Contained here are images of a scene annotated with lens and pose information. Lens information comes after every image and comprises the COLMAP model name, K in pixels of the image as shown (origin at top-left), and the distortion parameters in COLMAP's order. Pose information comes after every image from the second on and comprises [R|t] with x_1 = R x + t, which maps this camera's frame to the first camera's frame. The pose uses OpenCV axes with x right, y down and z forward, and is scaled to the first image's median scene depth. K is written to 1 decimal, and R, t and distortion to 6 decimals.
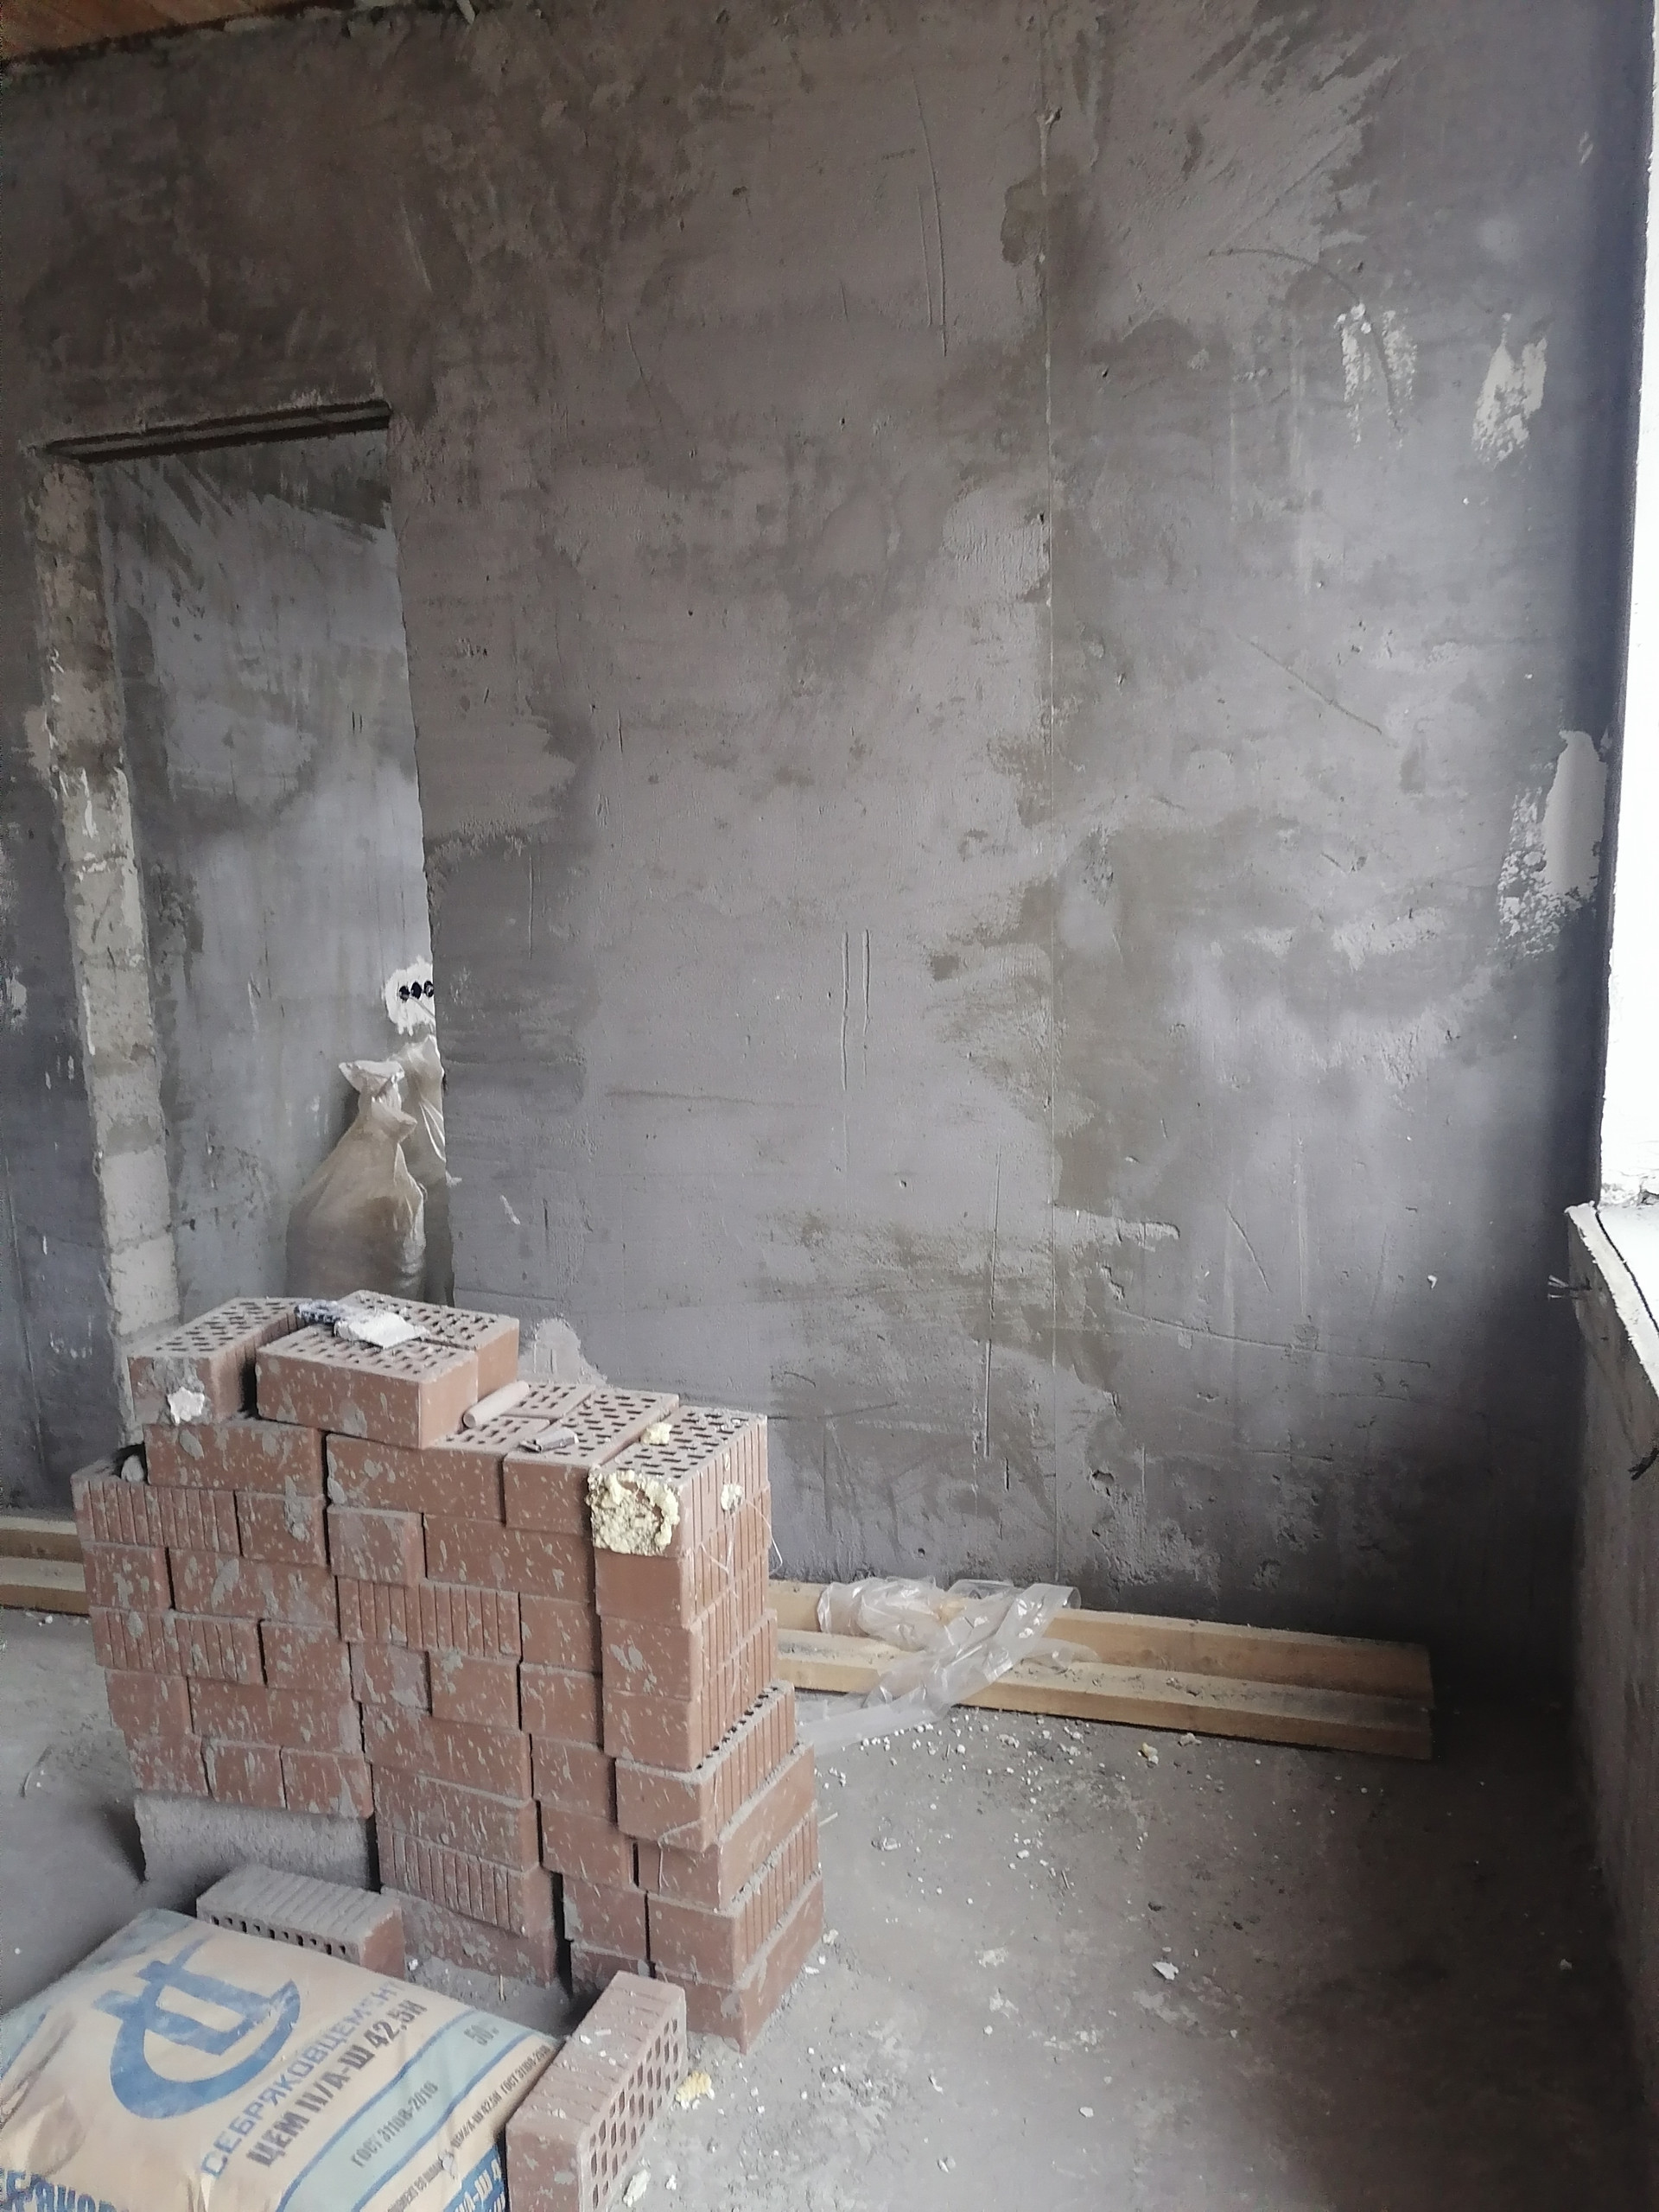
lens RADIAL K [[1591.3, 0, 825.4], [0, 1591.3, 1099.3], [0, 0, 1]] dist [0.092156, -0.111932]
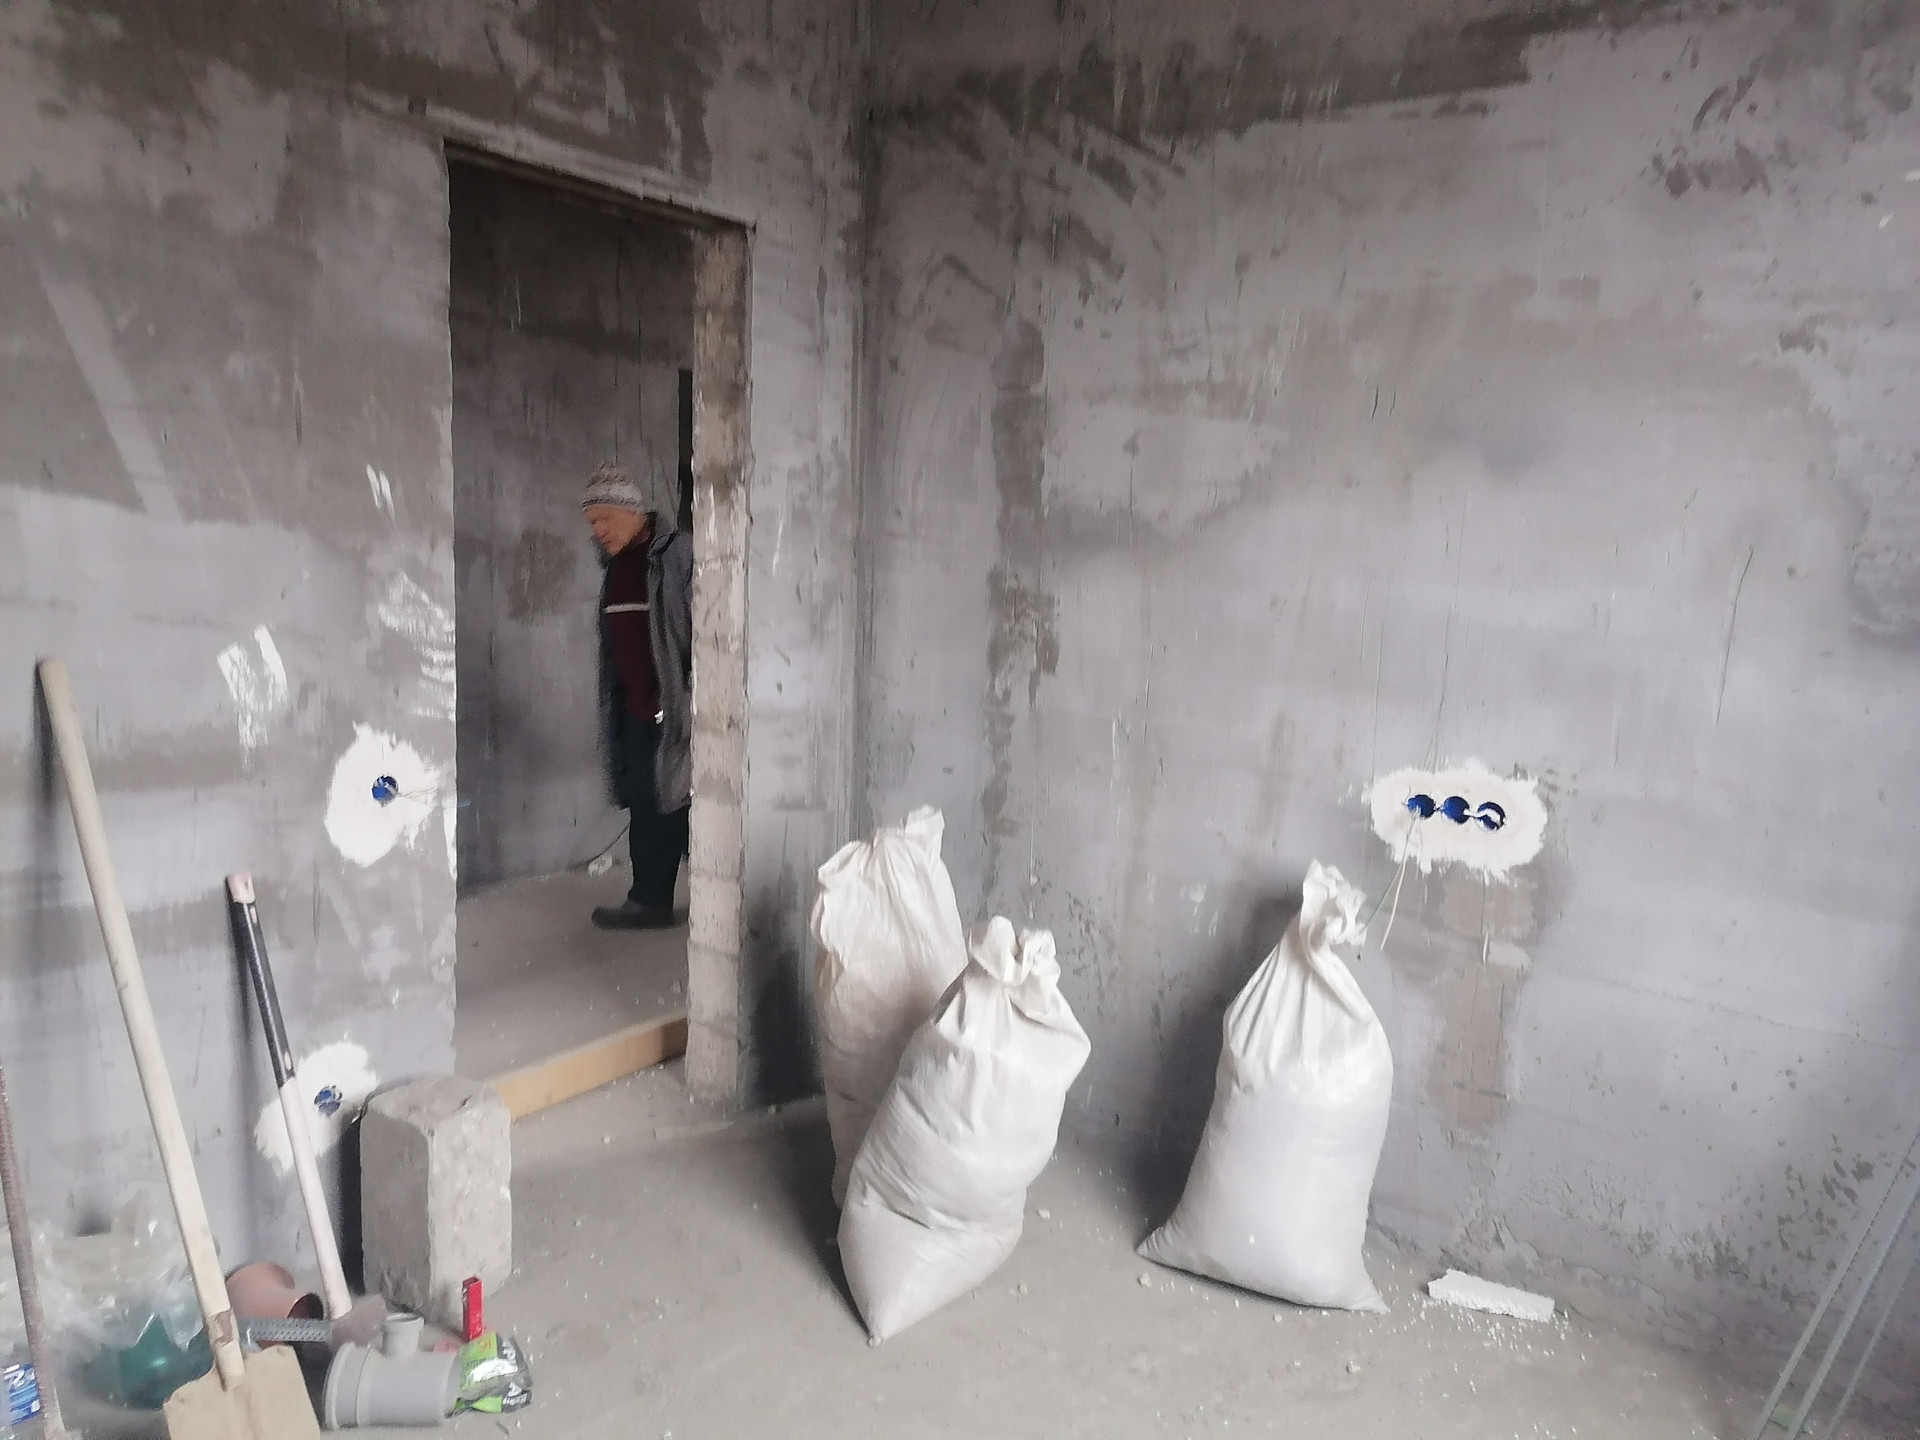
lens RADIAL K [[1381.2, 0, 959.5], [0, 1381.2, 708.1], [0, 0, 1]] dist [0.092156, -0.111932]
pose [[-0.298612, 0.139477, -0.944128, 0.403215], [-0.180350, 0.963192, 0.199335, -0.229239], [0.937179, 0.229797, -0.262466, 1.196040]]
